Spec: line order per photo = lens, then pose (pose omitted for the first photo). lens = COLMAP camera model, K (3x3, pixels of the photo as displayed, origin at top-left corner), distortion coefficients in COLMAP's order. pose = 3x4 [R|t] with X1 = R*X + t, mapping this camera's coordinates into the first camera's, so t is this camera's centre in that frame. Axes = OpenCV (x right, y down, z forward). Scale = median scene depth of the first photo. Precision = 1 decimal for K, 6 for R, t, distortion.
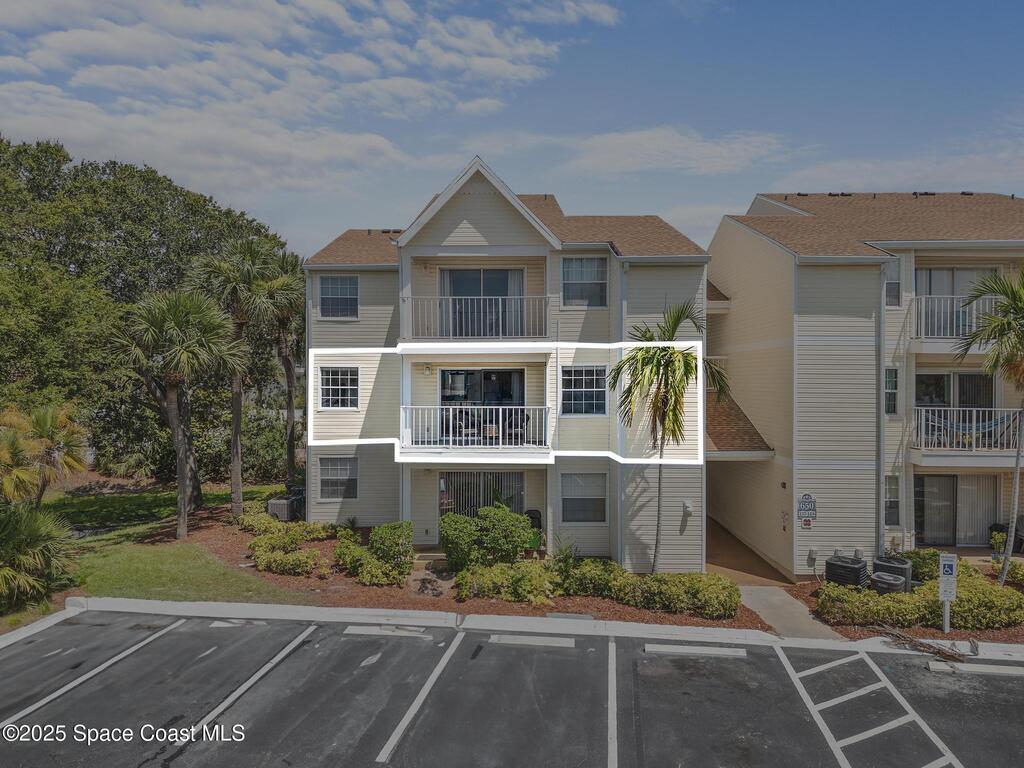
lens RADIAL K [[736.8, 0, 512.0], [0, 736.8, 384.0], [0, 0, 1]] dist [0.025873, -0.000524]
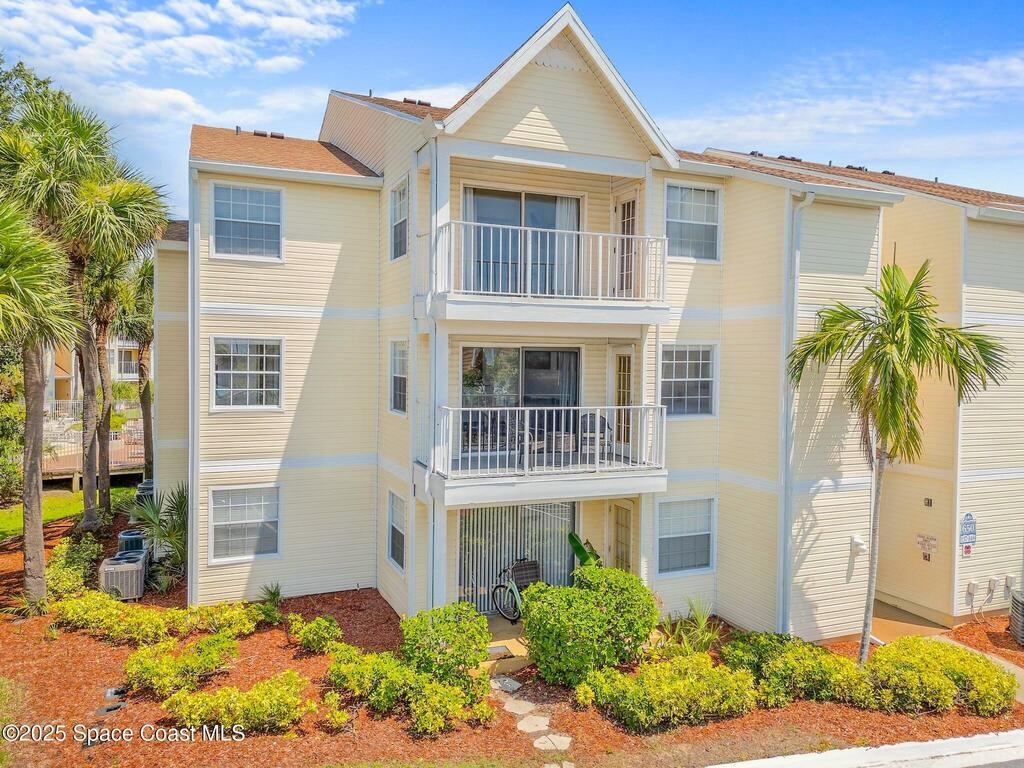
lens RADIAL K [[736.8, 0, 512.0], [0, 736.8, 384.0], [0, 0, 1]] dist [0.025873, -0.000524]
pose [[0.920193, -0.003987, 0.391445, -0.313592], [-0.008358, 0.999520, 0.029827, -0.007061], [-0.391376, -0.030718, 0.919718, 0.413325]]
